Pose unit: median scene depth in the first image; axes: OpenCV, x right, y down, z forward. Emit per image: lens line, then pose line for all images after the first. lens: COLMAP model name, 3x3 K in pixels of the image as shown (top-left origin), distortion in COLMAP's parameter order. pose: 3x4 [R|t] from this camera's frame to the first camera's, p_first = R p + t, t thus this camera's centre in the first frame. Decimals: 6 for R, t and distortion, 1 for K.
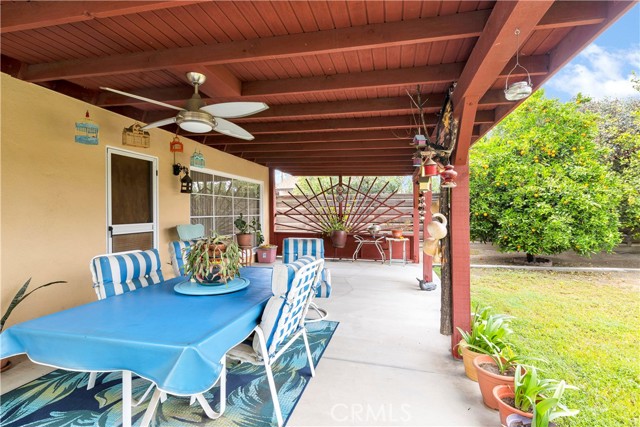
lens RADIAL K [[295.3, 0, 321.3], [0, 295.3, 212.7], [0, 0, 1]] dist [-0.011083, 0.000230]
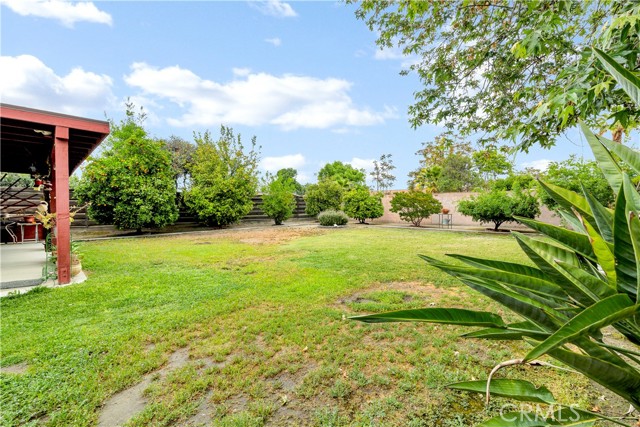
lens RADIAL K [[295.3, 0, 318.6], [0, 295.3, 211.0], [0, 0, 1]] dist [-0.011083, 0.000230]
pose [[0.537500, -0.009245, 0.843213, -0.154496], [0.002009, 0.999951, 0.009683, 0.025602], [-0.843261, -0.003511, 0.537493, -0.834215]]
